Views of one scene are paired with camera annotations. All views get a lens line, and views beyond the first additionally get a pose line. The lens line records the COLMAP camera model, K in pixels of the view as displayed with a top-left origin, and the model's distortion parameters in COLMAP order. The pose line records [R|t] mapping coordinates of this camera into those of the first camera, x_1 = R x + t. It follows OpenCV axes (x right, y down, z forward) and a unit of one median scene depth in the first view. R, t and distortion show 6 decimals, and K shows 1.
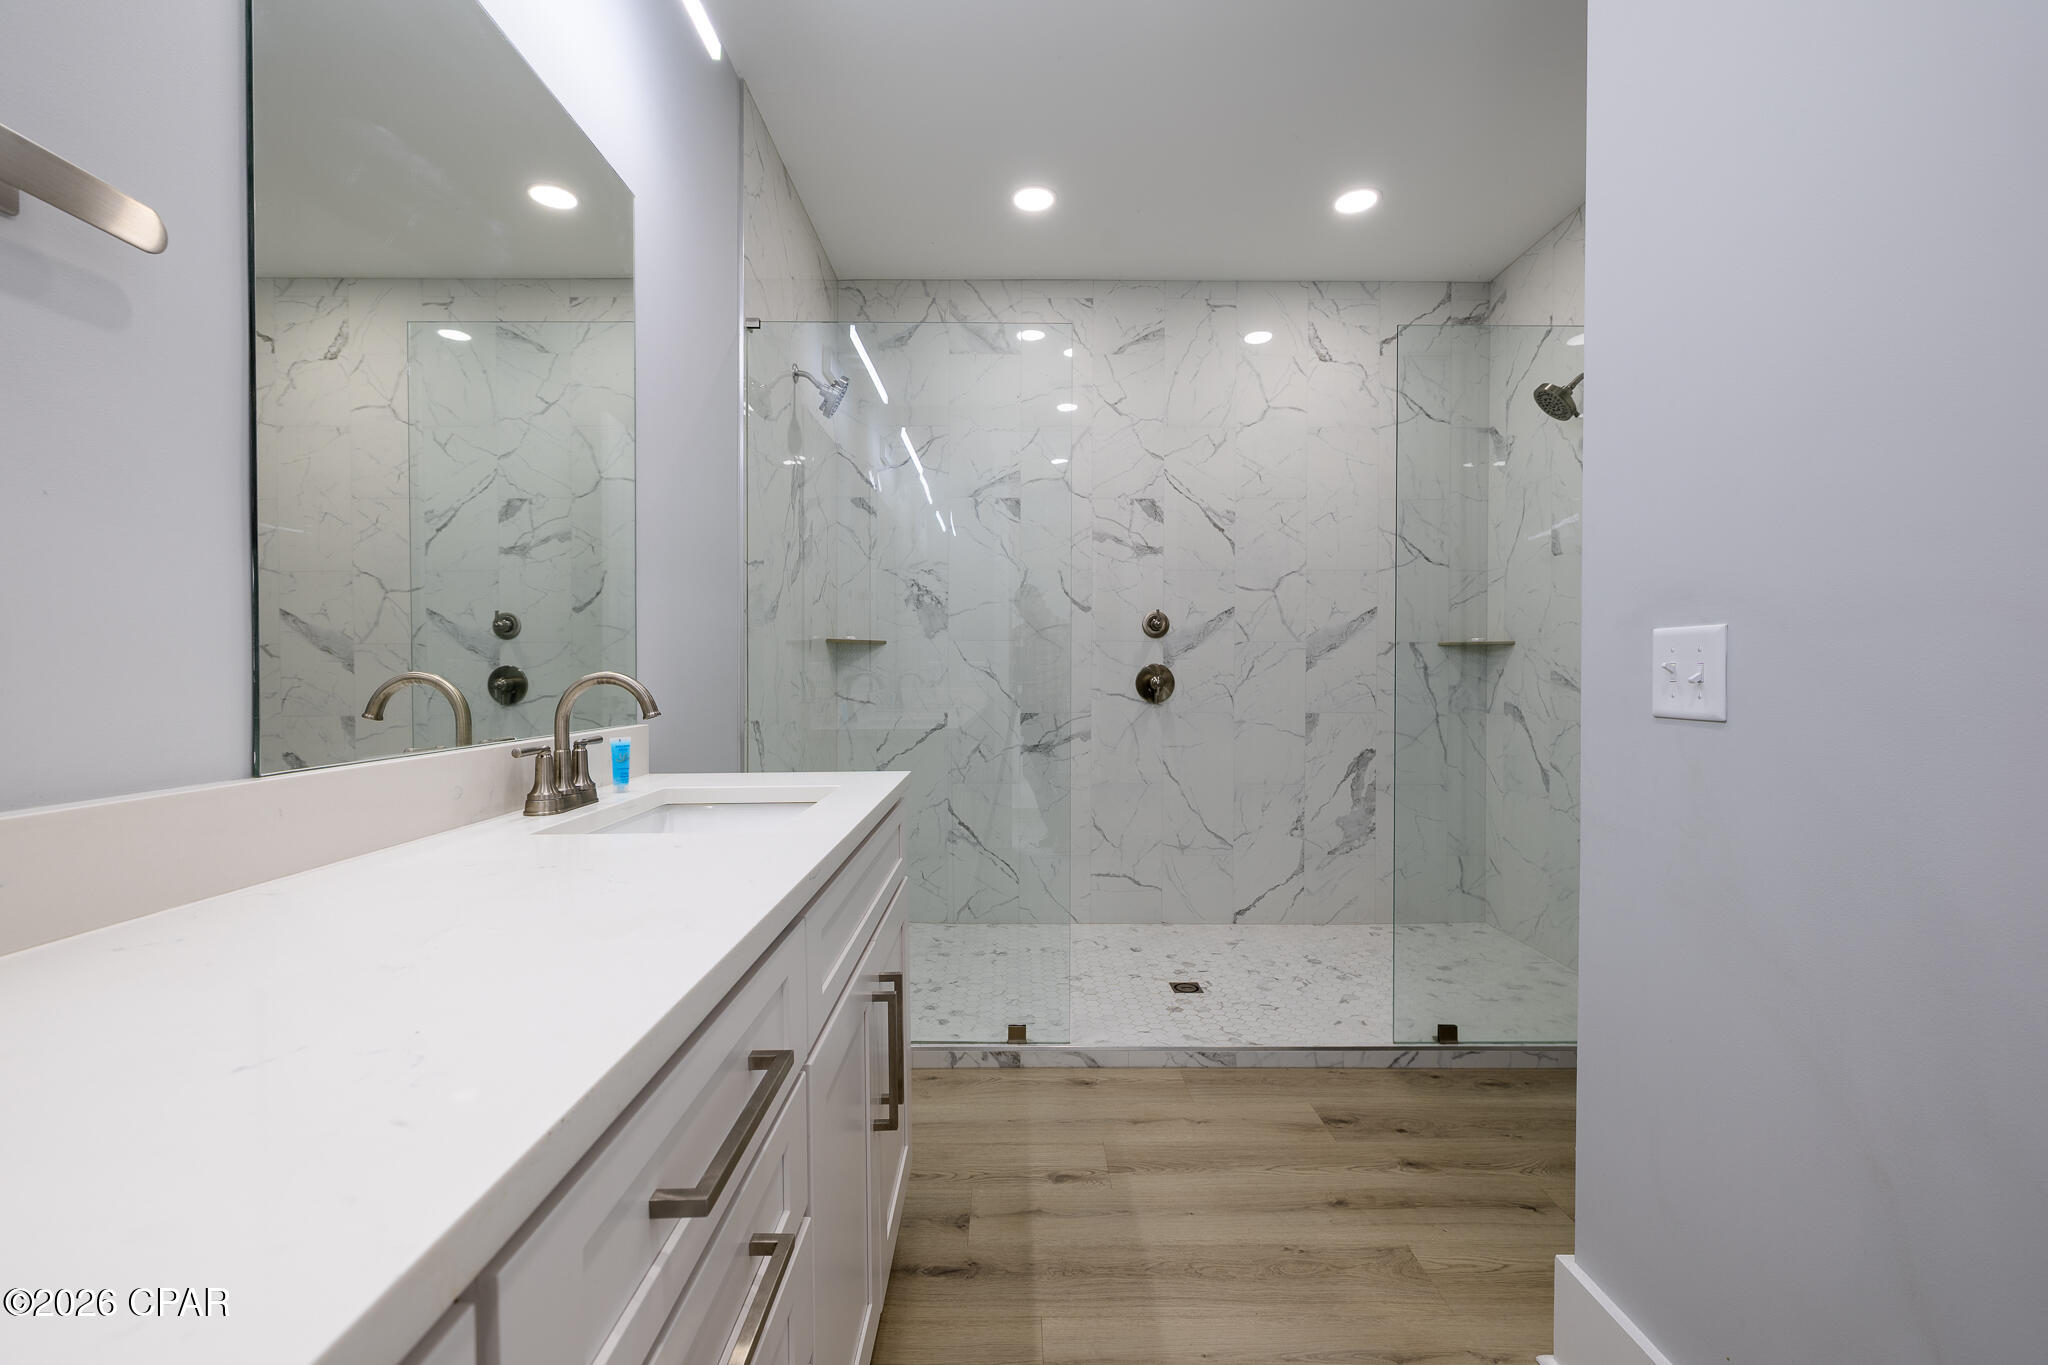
lens RADIAL K [[855.6, 0, 1026.9], [0, 855.6, 678.4], [0, 0, 1]] dist [-0.005003, -0.001087]
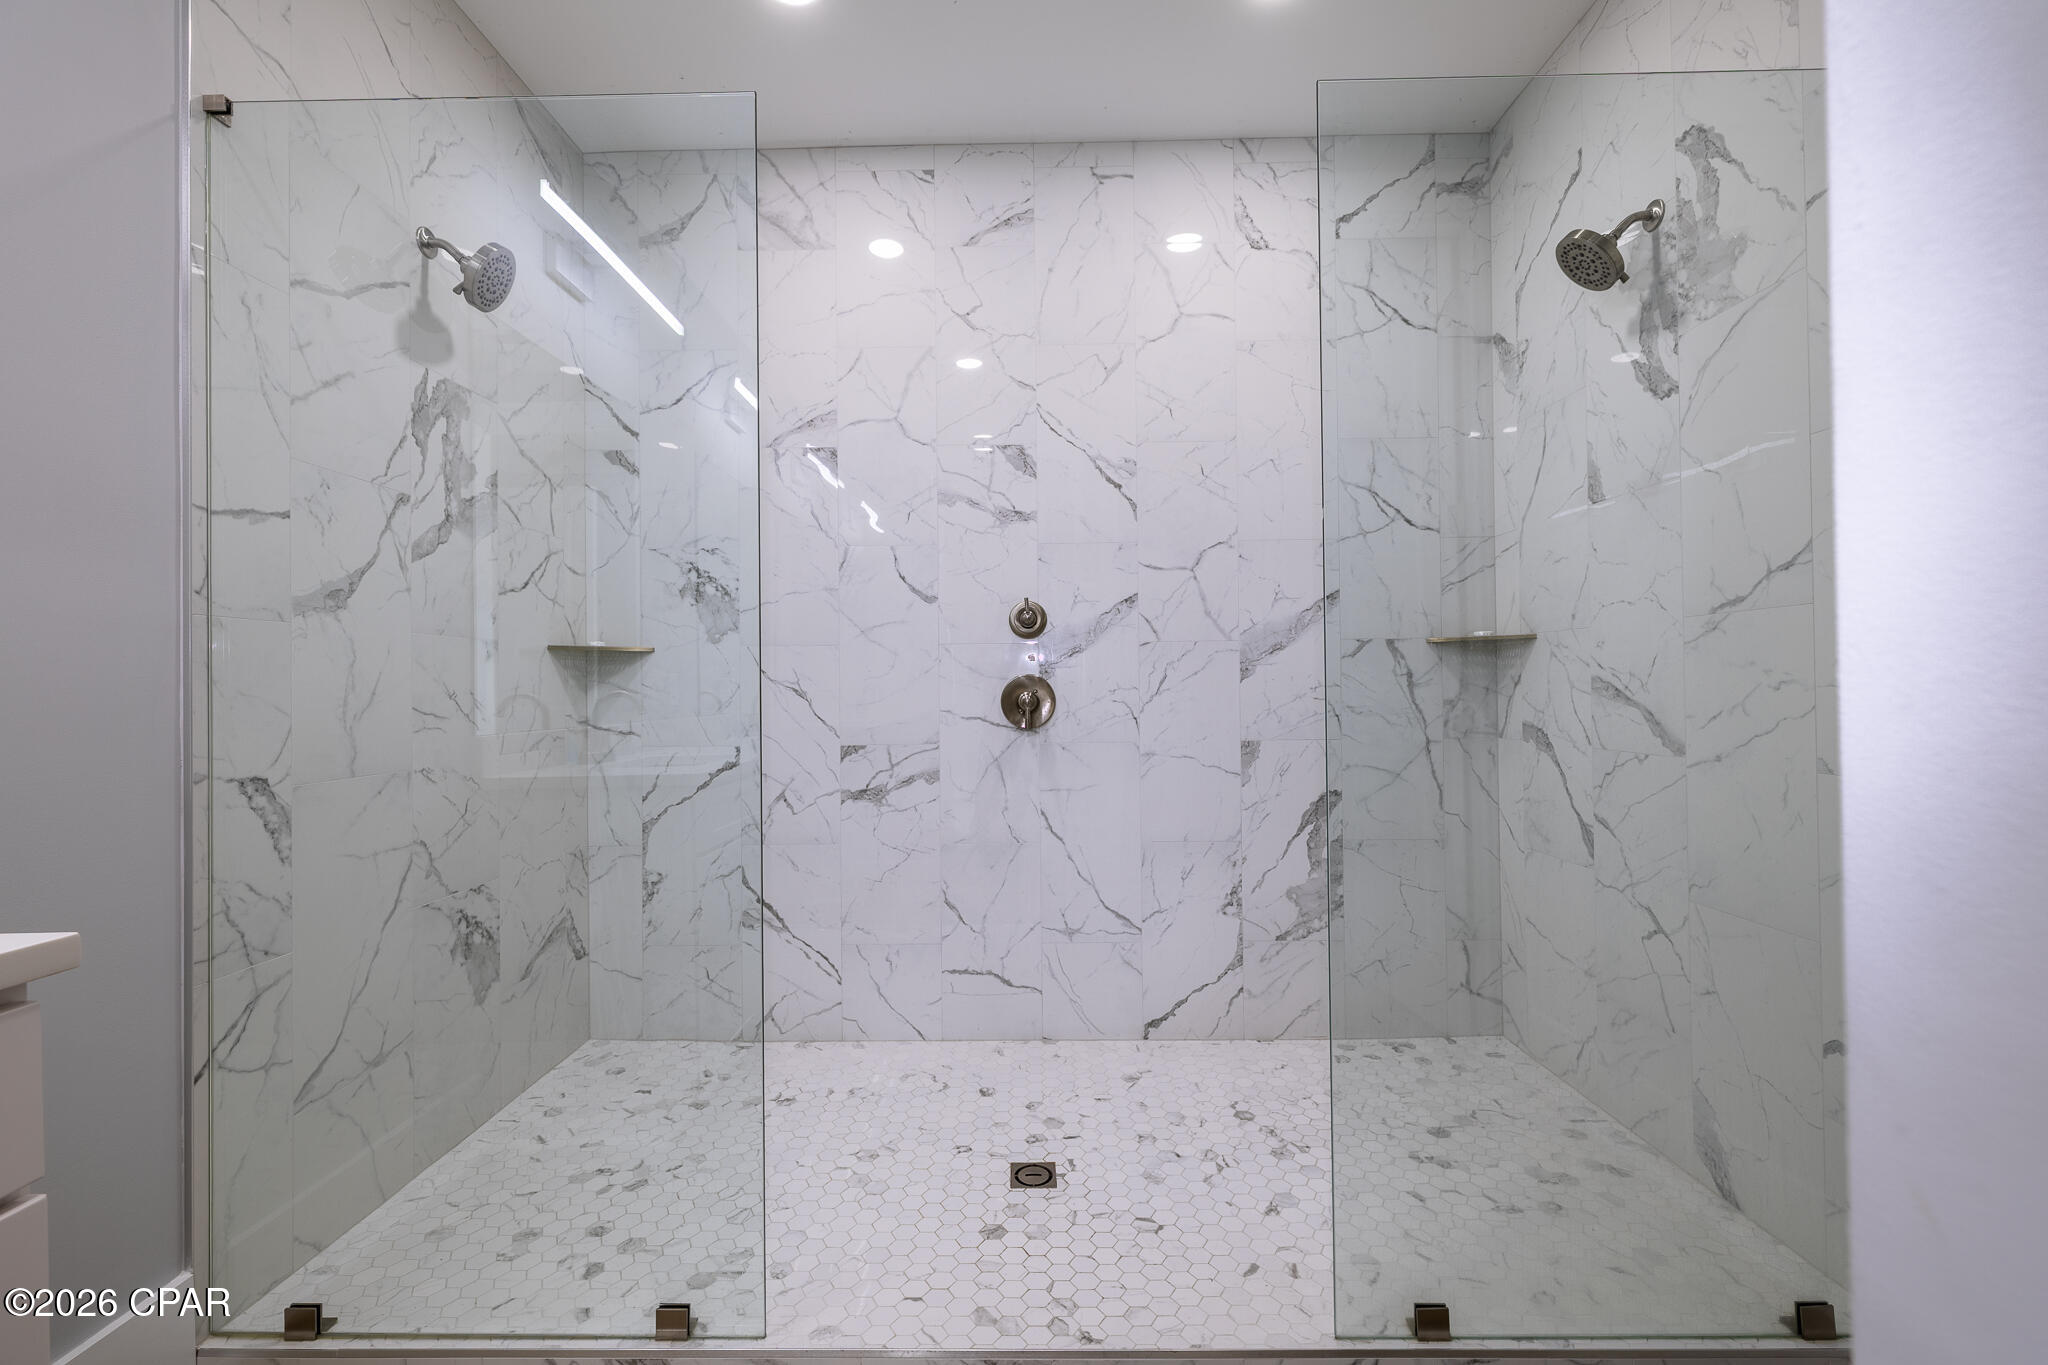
lens RADIAL K [[855.6, 0, 1025.6], [0, 855.6, 678.1], [0, 0, 1]] dist [-0.005003, -0.001087]
pose [[0.999707, -0.013831, -0.019886, 0.163326], [0.013484, 0.999756, -0.017487, -0.001377], [0.020123, 0.017214, 0.999649, 0.287493]]
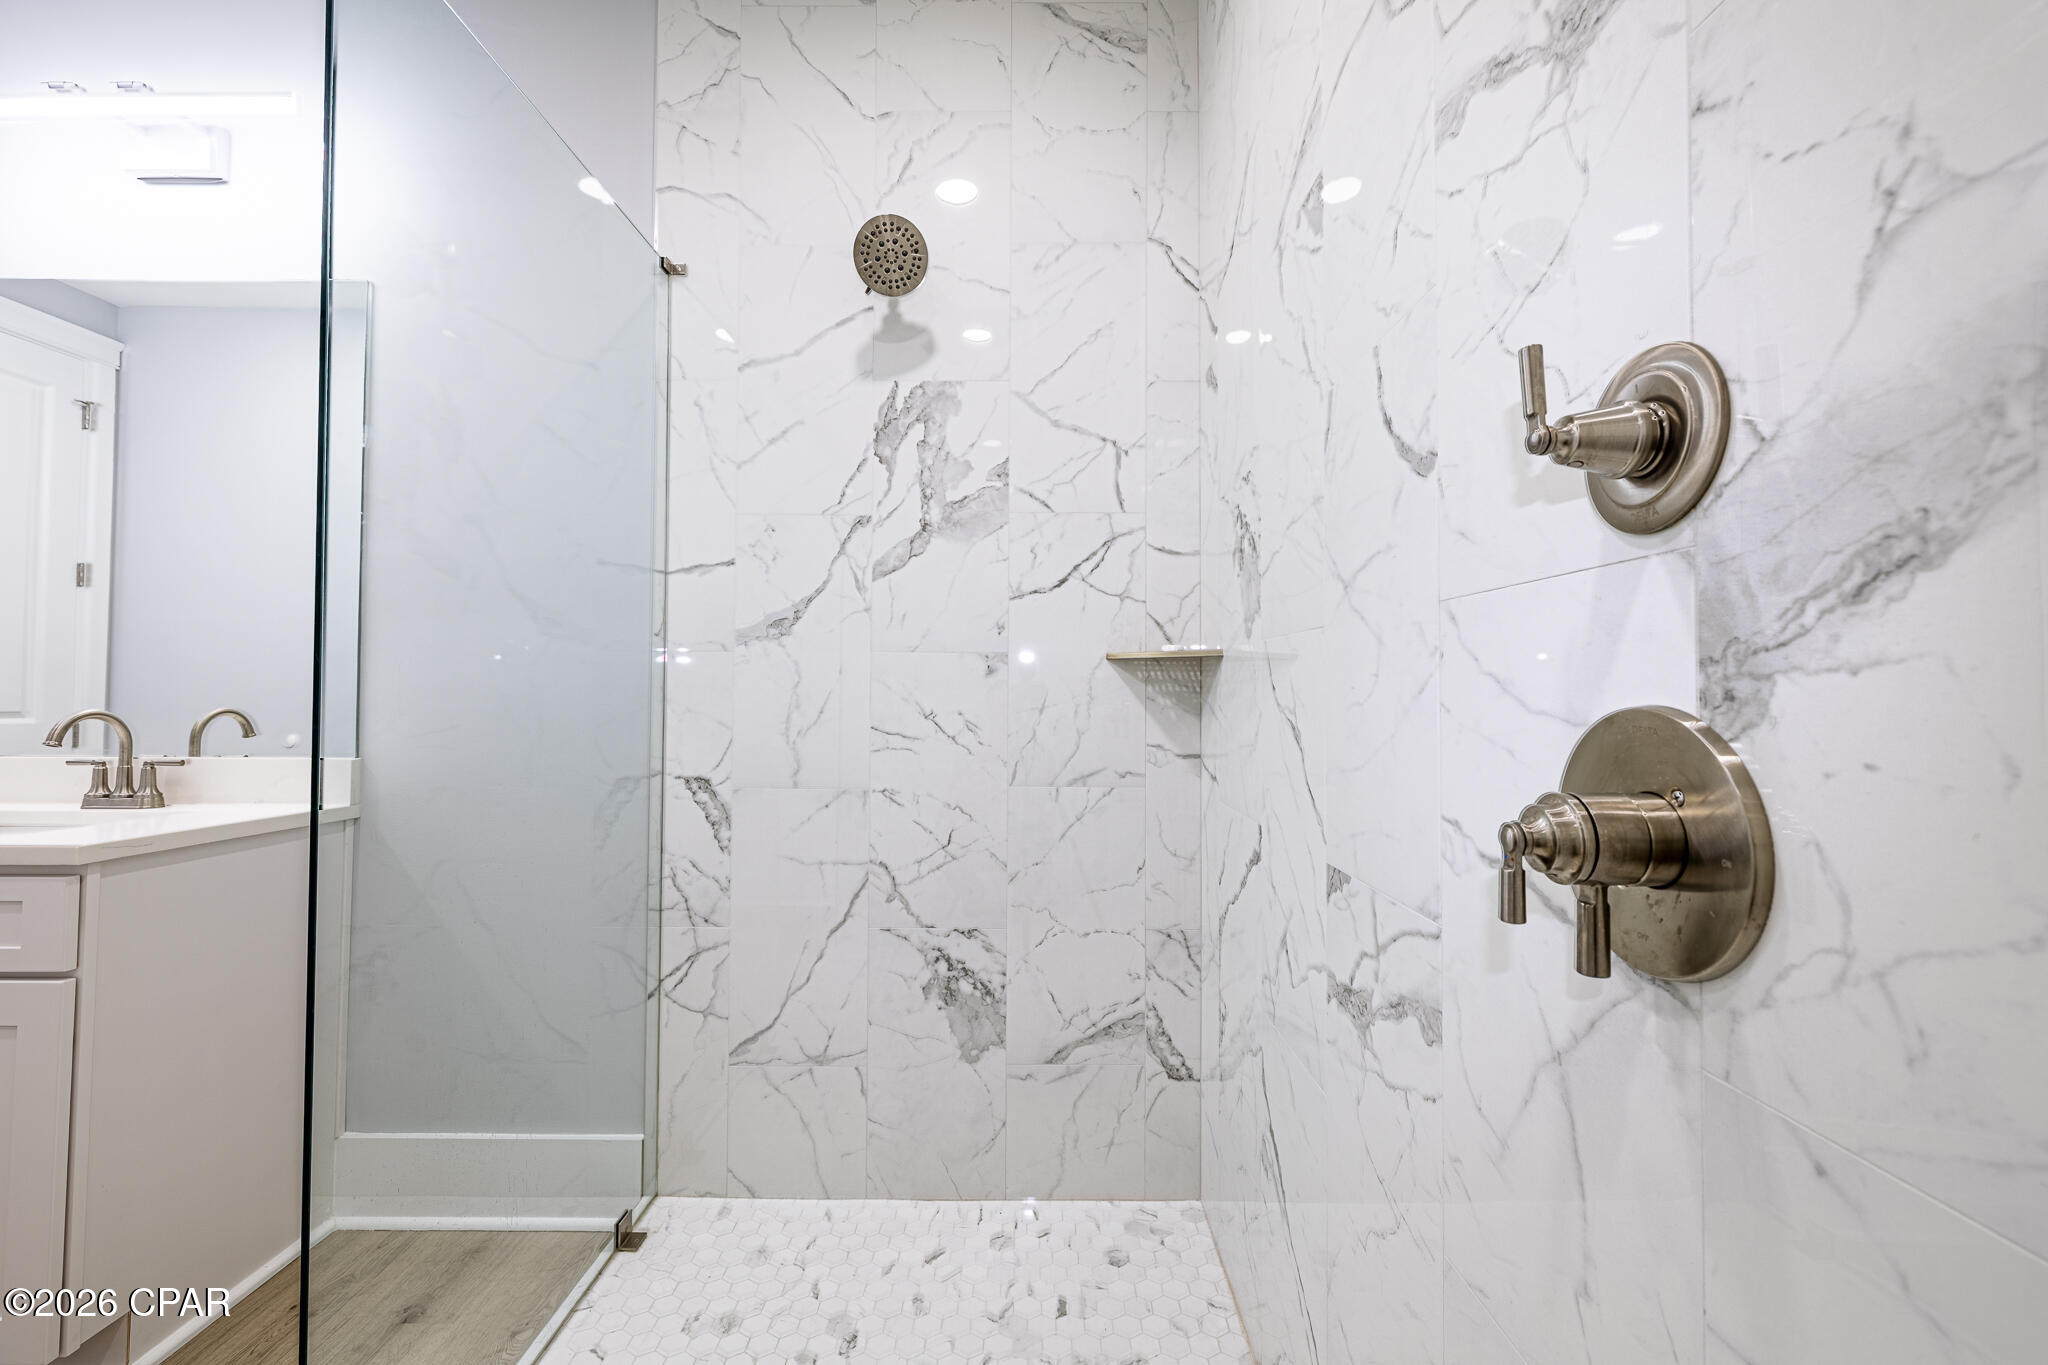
lens RADIAL K [[855.6, 0, 1032.6], [0, 855.6, 674.6], [0, 0, 1]] dist [-0.005003, -0.001087]
pose [[-0.010780, -0.024084, -0.999652, 0.300164], [-0.012054, 0.999640, -0.023954, -0.017892], [0.999869, 0.011791, -0.011066, 0.900446]]
